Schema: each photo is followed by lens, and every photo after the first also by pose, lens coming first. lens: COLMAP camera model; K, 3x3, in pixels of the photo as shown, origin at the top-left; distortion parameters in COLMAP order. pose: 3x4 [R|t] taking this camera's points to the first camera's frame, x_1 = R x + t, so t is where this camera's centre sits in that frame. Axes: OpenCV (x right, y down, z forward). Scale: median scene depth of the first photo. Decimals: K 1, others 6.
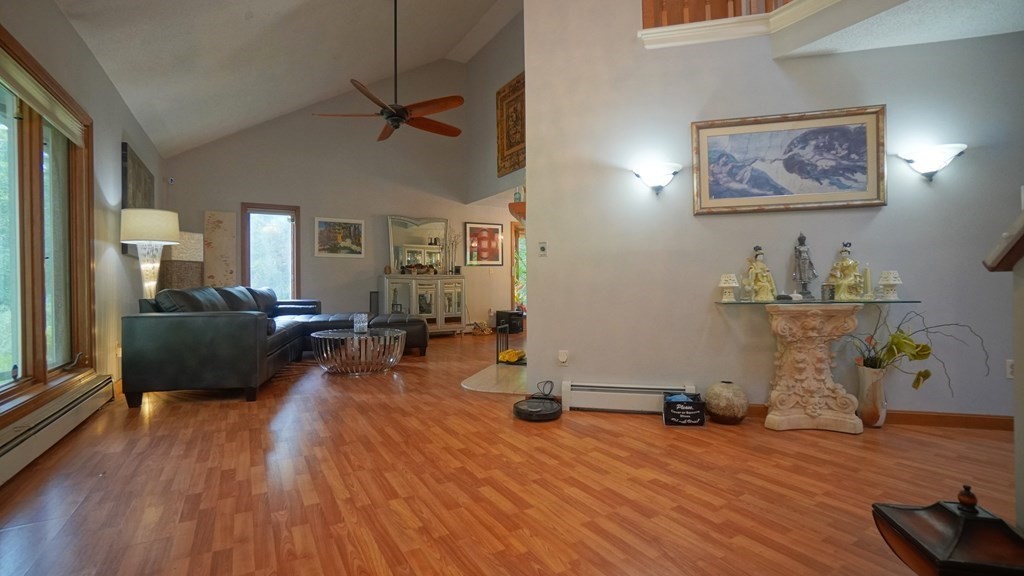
lens RADIAL K [[452.0, 0, 506.1], [0, 452.0, 287.6], [0, 0, 1]] dist [-0.067001, 0.021748]
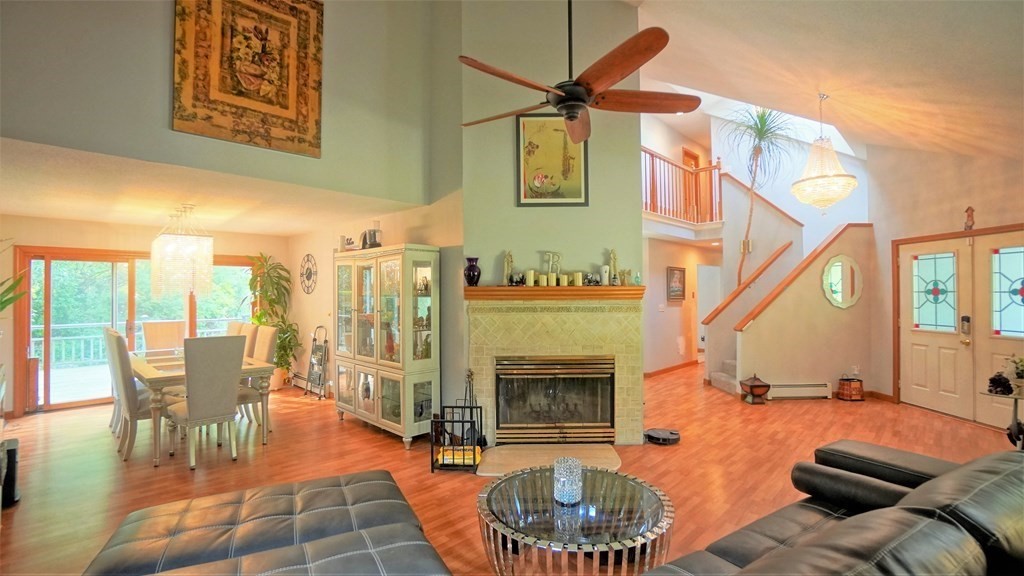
lens RADIAL K [[452.0, 0, 506.1], [0, 452.0, 287.6], [0, 0, 1]] dist [-0.067001, 0.021748]
pose [[-0.249954, 0.020971, 0.968031, -0.613854], [0.009084, 0.999772, -0.019313, -0.092349], [-0.968215, 0.003967, -0.250087, 0.947198]]
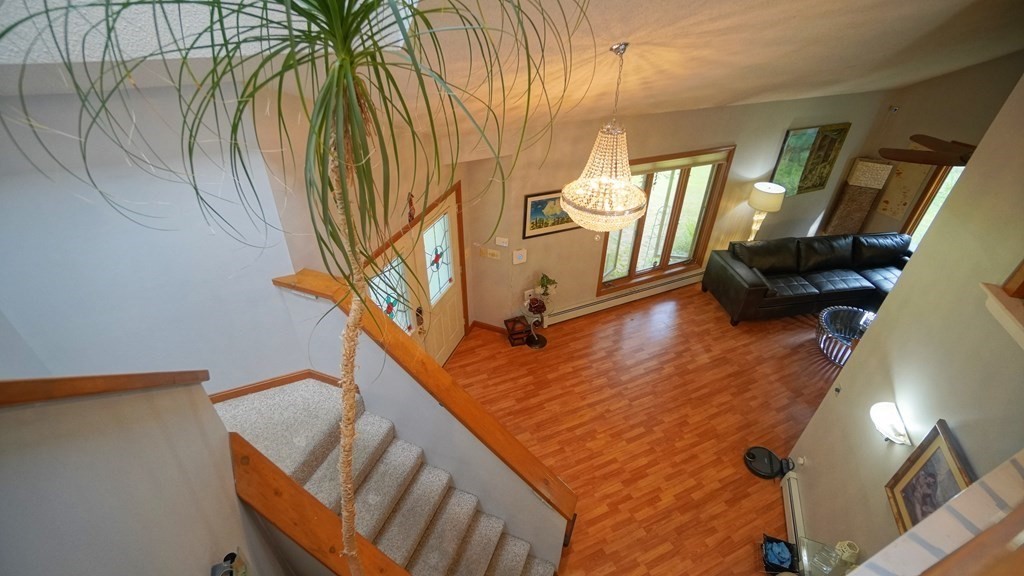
lens RADIAL K [[452.0, 0, 506.1], [0, 452.0, 287.6], [0, 0, 1]] dist [-0.067001, 0.021748]
pose [[-0.115983, 0.574961, -0.809919, 0.501908], [-0.008009, 0.814854, 0.579611, -0.505225], [0.993219, 0.073712, -0.089904, 0.143153]]
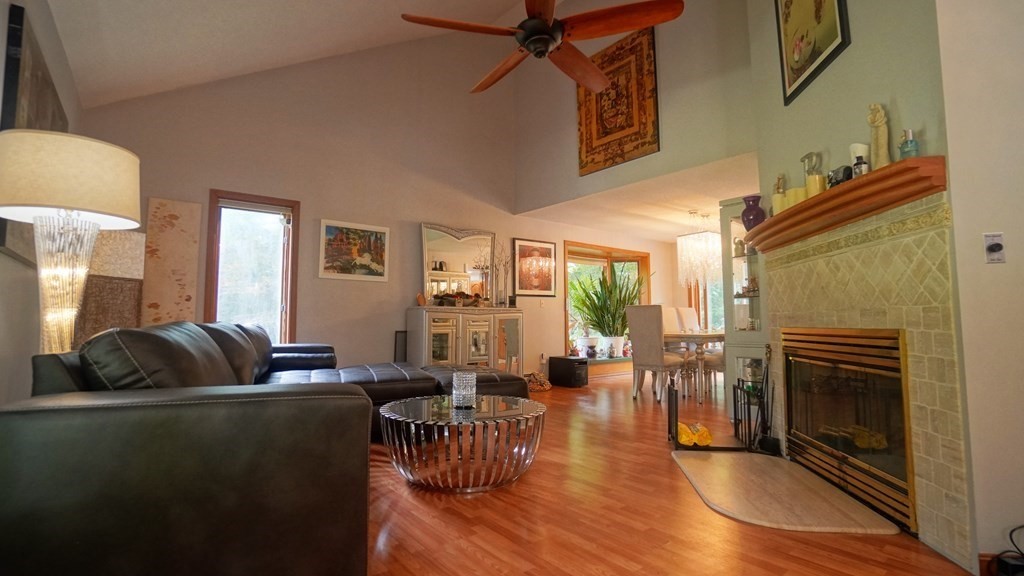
lens RADIAL K [[472.7, 0, 507.5], [0, 472.7, 284.8], [0, 0, 1]] dist [-0.060286, 0.023887]
pose [[0.990775, 0.014499, 0.134742, -0.284861], [-0.003085, 0.996416, -0.084536, -0.001301], [-0.135485, 0.083340, 0.987268, 0.321416]]
